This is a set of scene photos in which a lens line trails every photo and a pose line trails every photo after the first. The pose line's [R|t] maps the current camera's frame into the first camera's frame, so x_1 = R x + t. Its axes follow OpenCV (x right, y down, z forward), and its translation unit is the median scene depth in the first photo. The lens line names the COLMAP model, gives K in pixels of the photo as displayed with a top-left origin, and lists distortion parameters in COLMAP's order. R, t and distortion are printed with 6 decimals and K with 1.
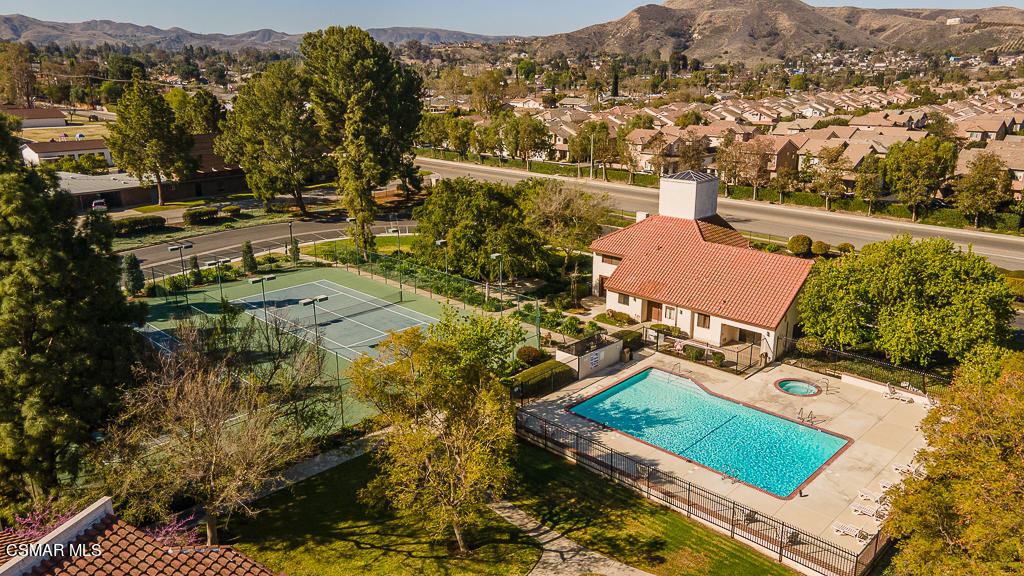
lens RADIAL K [[718.1, 0, 512.0], [0, 718.1, 288.0], [0, 0, 1]] dist [0.039671, -0.000559]
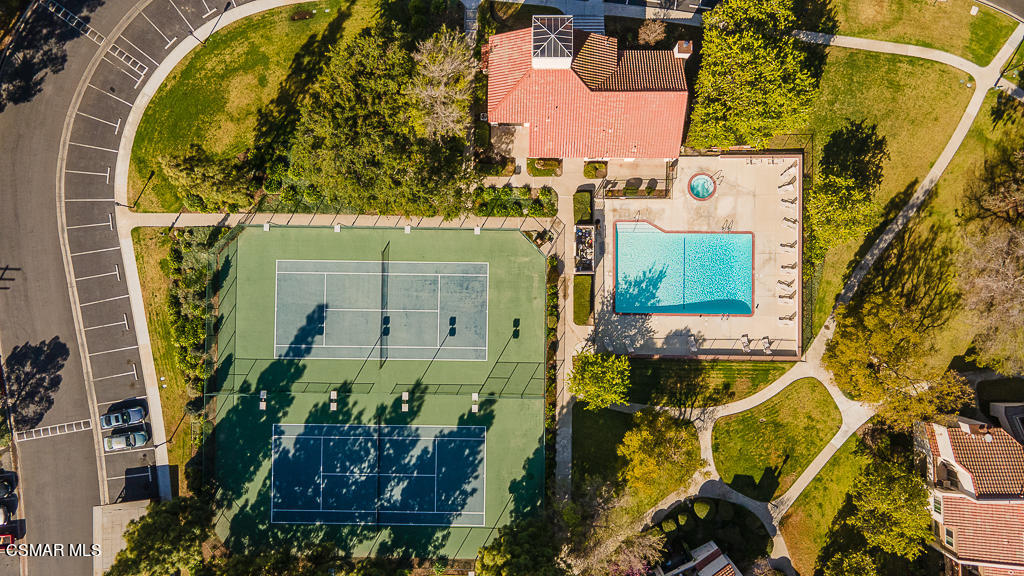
lens RADIAL K [[718.1, 0, 512.0], [0, 718.1, 288.0], [0, 0, 1]] dist [0.039671, -0.000559]
pose [[0.729443, -0.683319, 0.031428, -0.080855], [0.226750, 0.284891, 0.931355, -1.049138], [-0.645366, -0.672244, 0.362755, 0.423189]]
